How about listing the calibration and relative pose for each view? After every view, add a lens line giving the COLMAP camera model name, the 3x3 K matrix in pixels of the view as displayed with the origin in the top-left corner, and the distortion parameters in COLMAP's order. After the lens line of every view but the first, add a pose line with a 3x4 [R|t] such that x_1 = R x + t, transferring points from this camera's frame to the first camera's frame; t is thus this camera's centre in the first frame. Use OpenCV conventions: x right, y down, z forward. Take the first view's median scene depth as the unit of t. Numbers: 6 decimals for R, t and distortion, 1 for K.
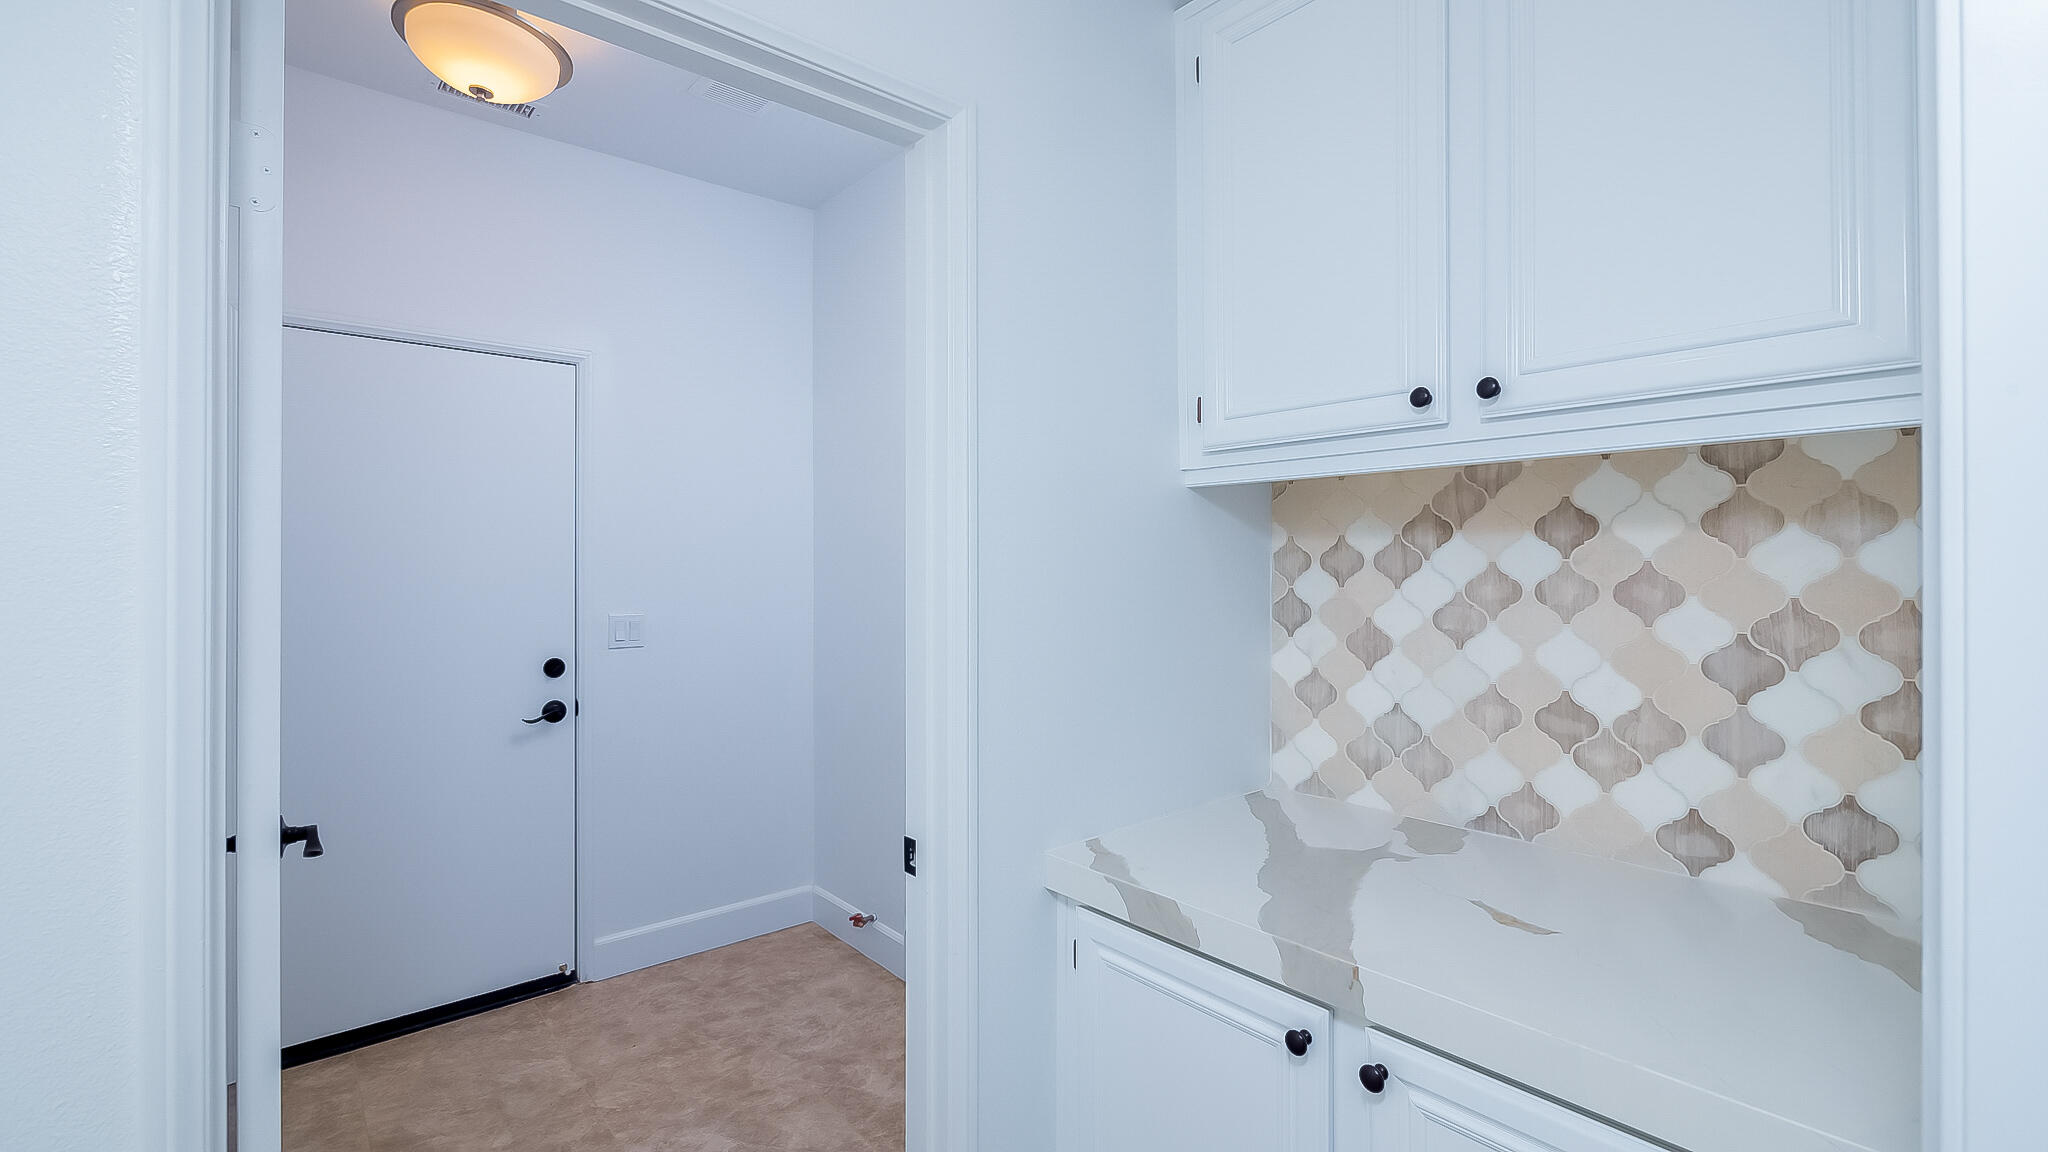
lens RADIAL K [[879.9, 0, 1013.8], [0, 879.9, 572.5], [0, 0, 1]] dist [-0.002563, -0.000327]
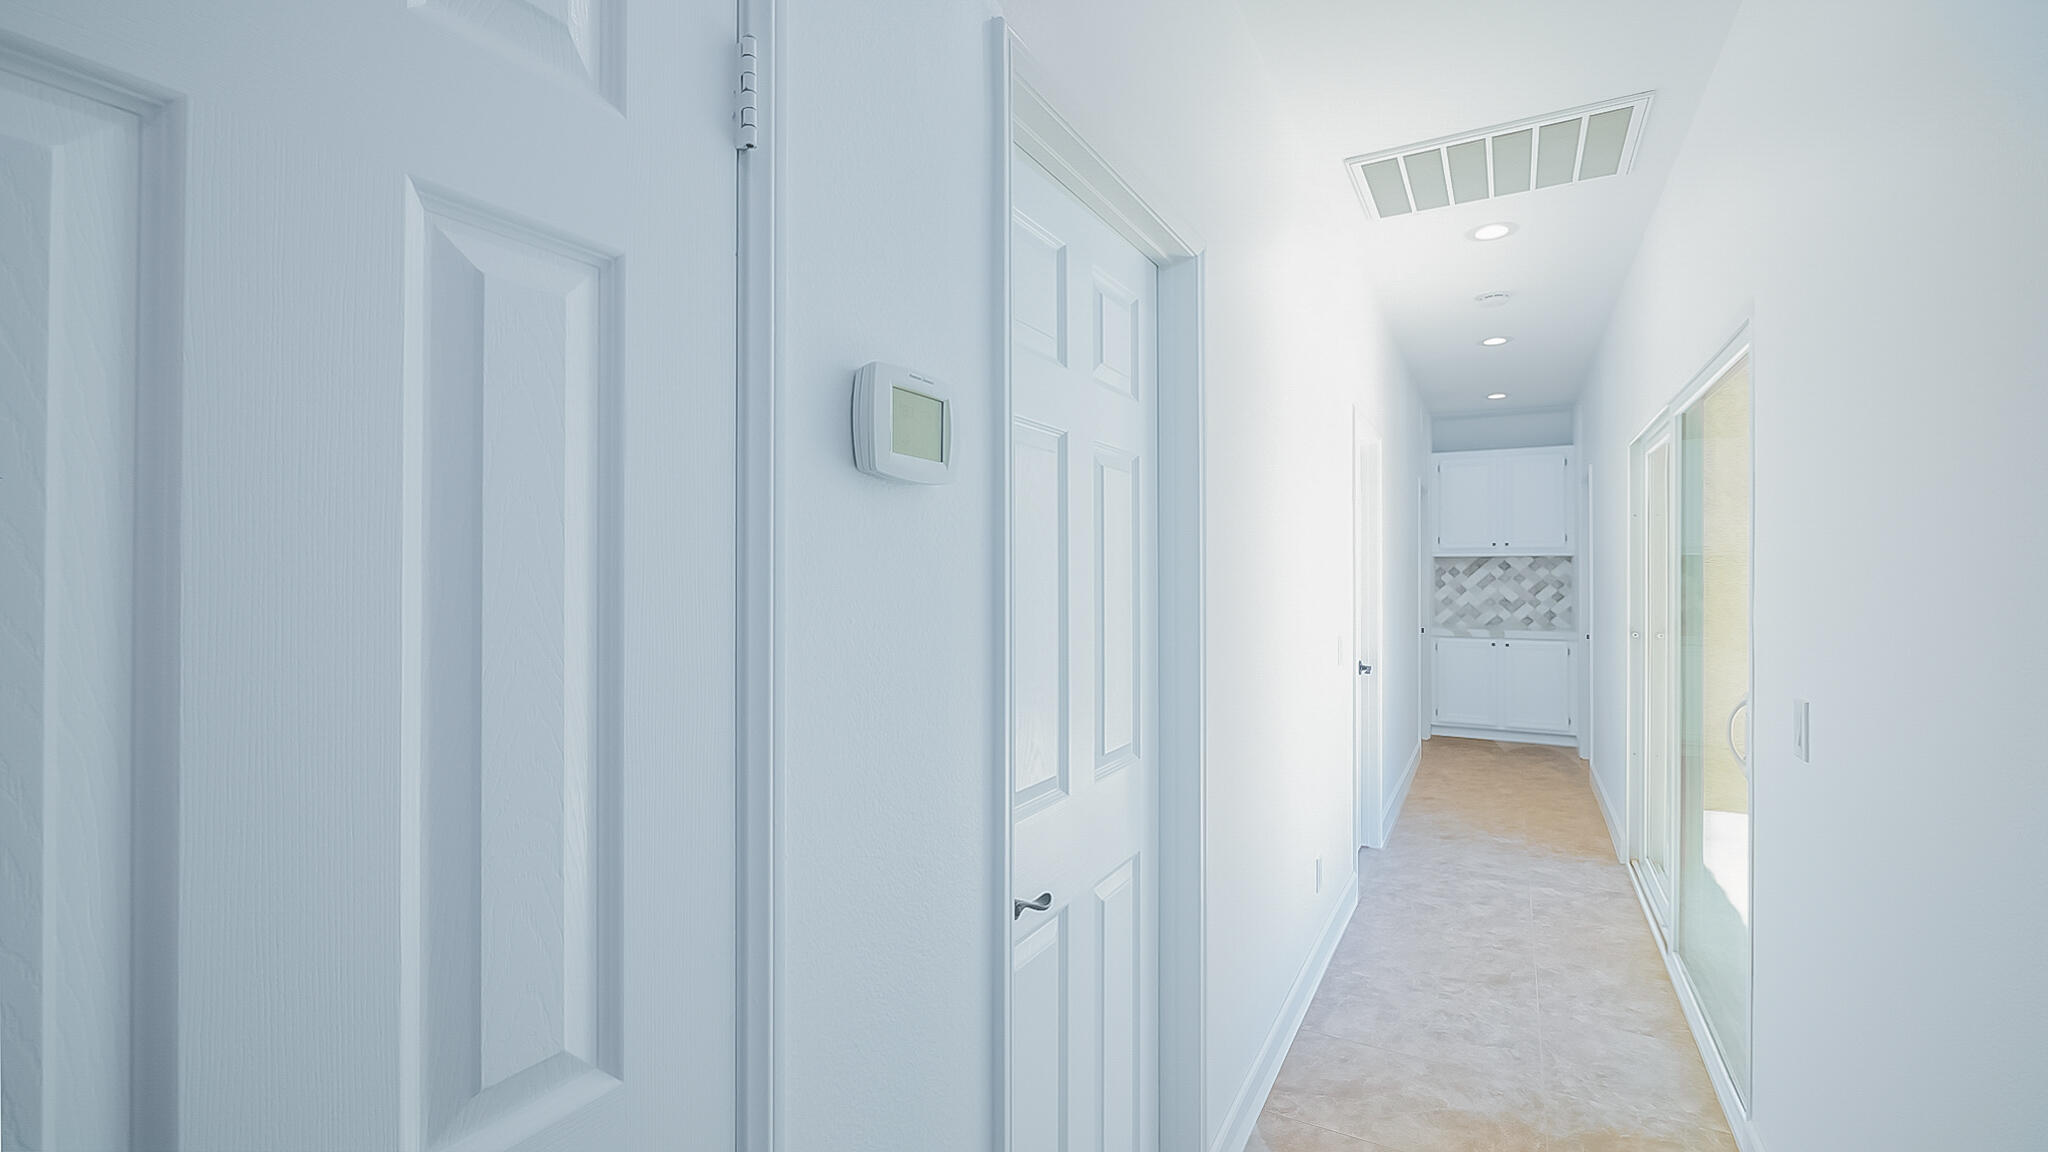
lens RADIAL K [[879.9, 0, 1026.1], [0, 879.9, 575.1], [0, 0, 1]] dist [-0.002563, -0.000327]
pose [[0.929688, 0.001555, 0.368345, -4.003796], [-0.002320, 0.999996, 0.001634, 0.001174], [-0.368341, -0.002374, 0.929688, -2.869506]]
